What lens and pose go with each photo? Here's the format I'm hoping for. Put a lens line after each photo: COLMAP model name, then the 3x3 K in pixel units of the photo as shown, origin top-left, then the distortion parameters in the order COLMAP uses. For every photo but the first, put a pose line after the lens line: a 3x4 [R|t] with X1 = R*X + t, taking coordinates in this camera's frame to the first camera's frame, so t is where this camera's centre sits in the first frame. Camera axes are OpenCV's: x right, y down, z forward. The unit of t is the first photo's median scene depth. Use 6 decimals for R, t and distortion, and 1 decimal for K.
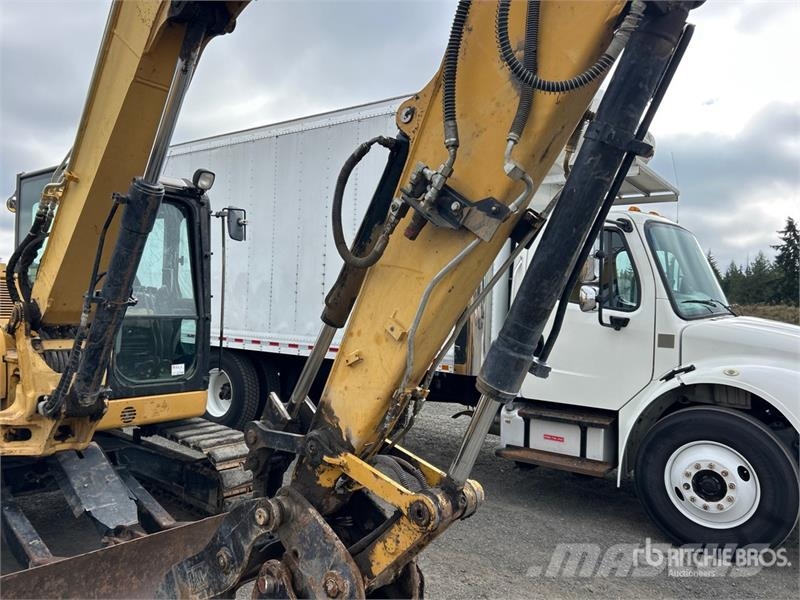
lens RADIAL K [[599.7, 0, 400.0], [0, 599.7, 300.0], [0, 0, 1]] dist [0.006492, -0.001400]
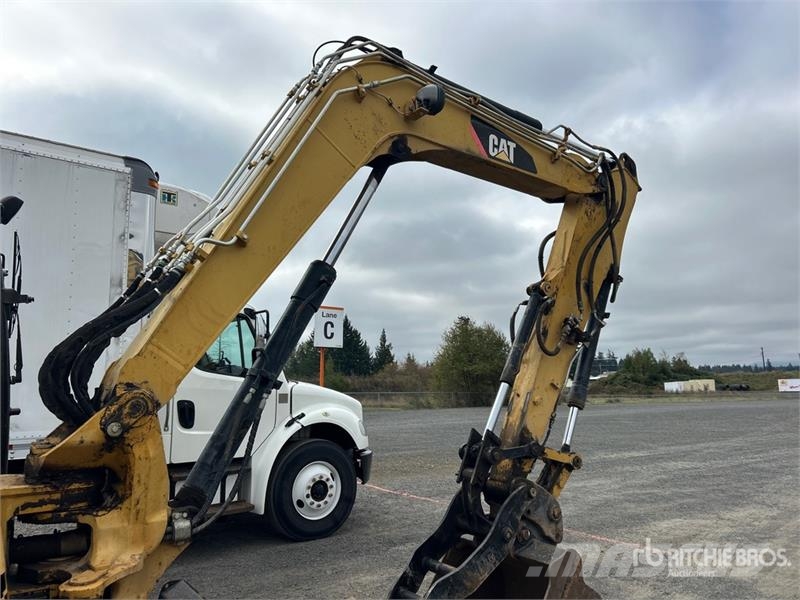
lens RADIAL K [[599.7, 0, 400.0], [0, 599.7, 300.0], [0, 0, 1]] dist [0.006492, -0.001400]
pose [[0.208990, 0.100941, 0.972694, -0.967905], [0.007946, 0.994450, -0.104907, -0.012453], [-0.977886, 0.029654, 0.207028, 0.461783]]
